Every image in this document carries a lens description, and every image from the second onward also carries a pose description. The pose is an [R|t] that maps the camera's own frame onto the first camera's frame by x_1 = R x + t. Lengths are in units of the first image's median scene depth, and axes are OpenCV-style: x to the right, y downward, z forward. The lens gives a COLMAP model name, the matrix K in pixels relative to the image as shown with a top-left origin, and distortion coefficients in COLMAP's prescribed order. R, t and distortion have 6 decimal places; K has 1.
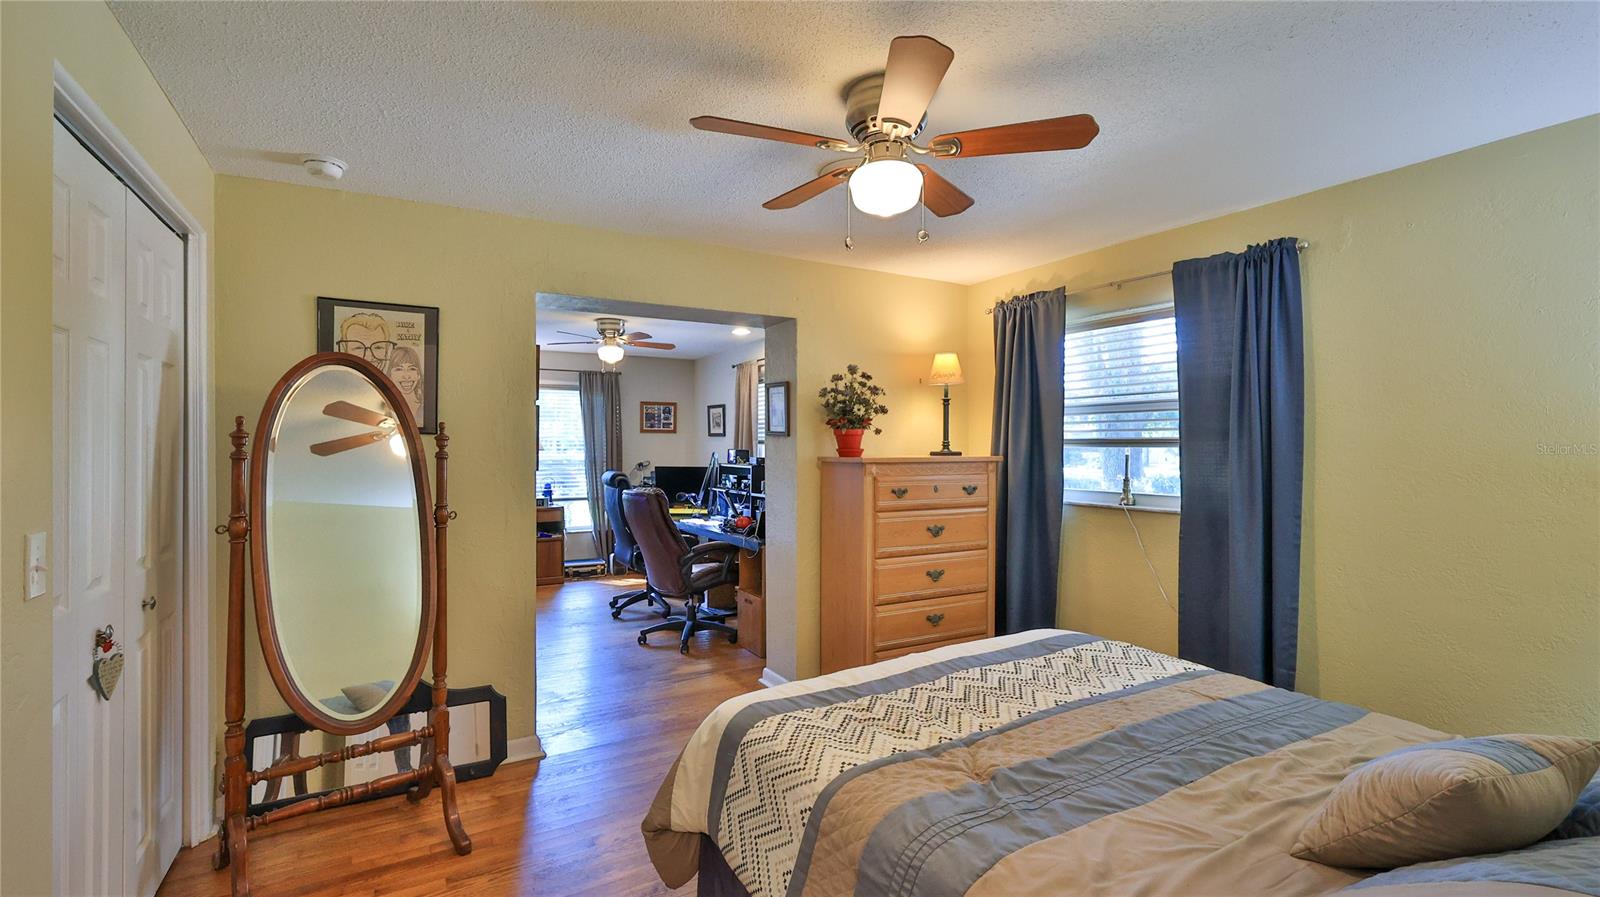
lens RADIAL K [[706.1, 0, 800.8], [0, 706.1, 446.3], [0, 0, 1]] dist [-0.000222, -0.000275]
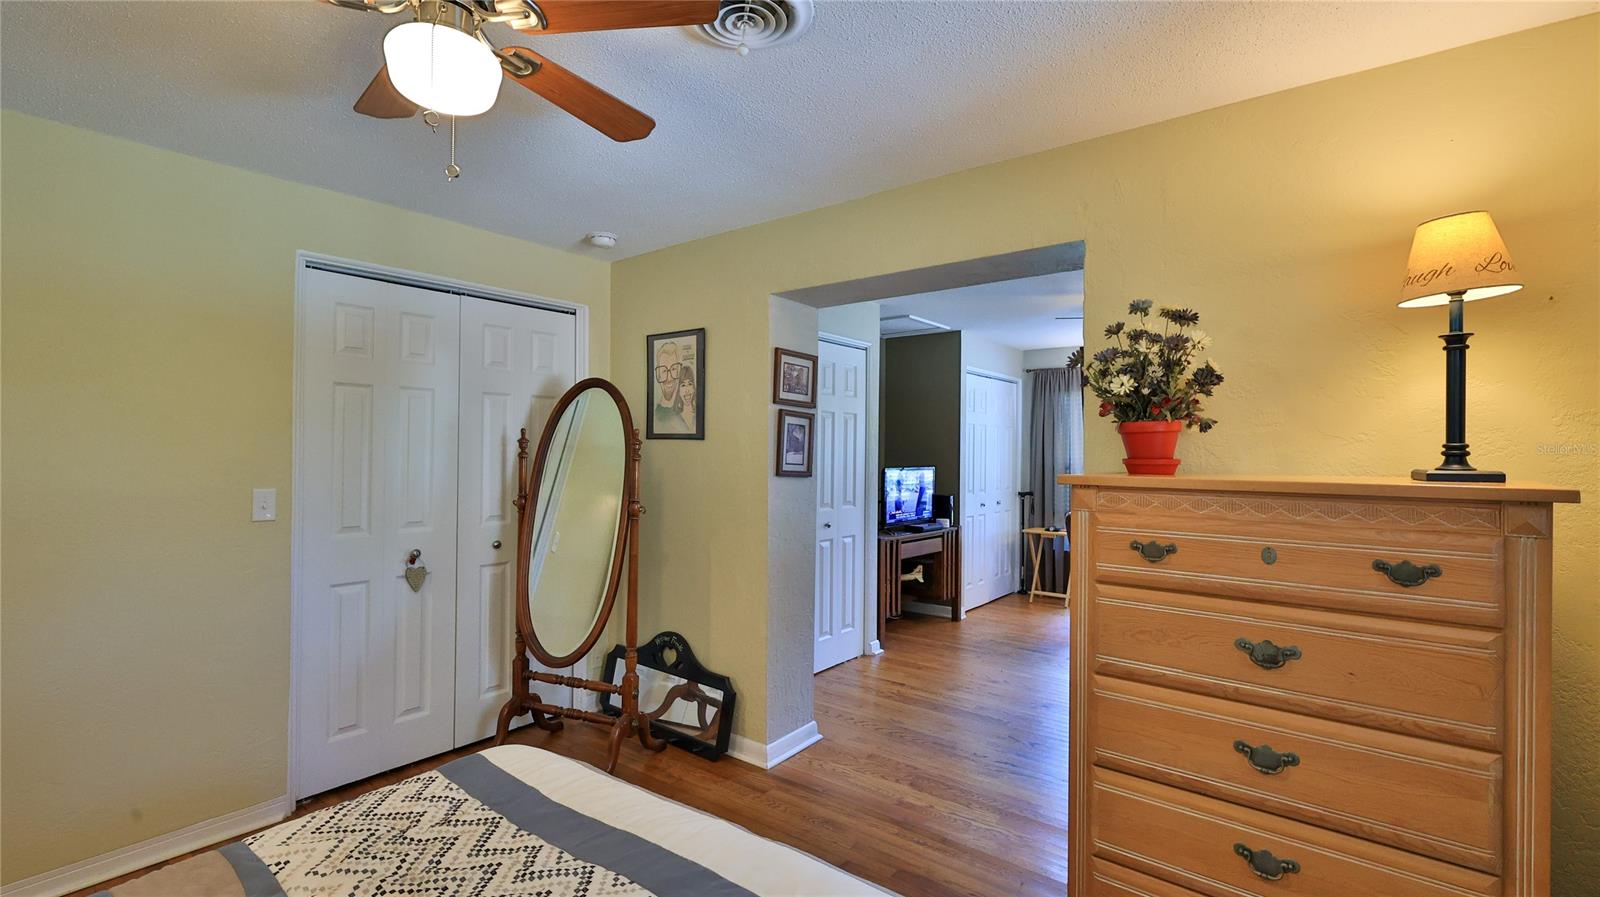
lens RADIAL K [[744.2, 0, 800.0], [0, 744.2, 448.5], [0, 0, 1]] dist [-0.000257, -0.000090]
pose [[0.342572, -0.002407, -0.939489, 0.516028], [-0.011318, 0.999914, -0.006689, 0.002239], [0.939423, 0.012925, 0.342515, 0.582323]]
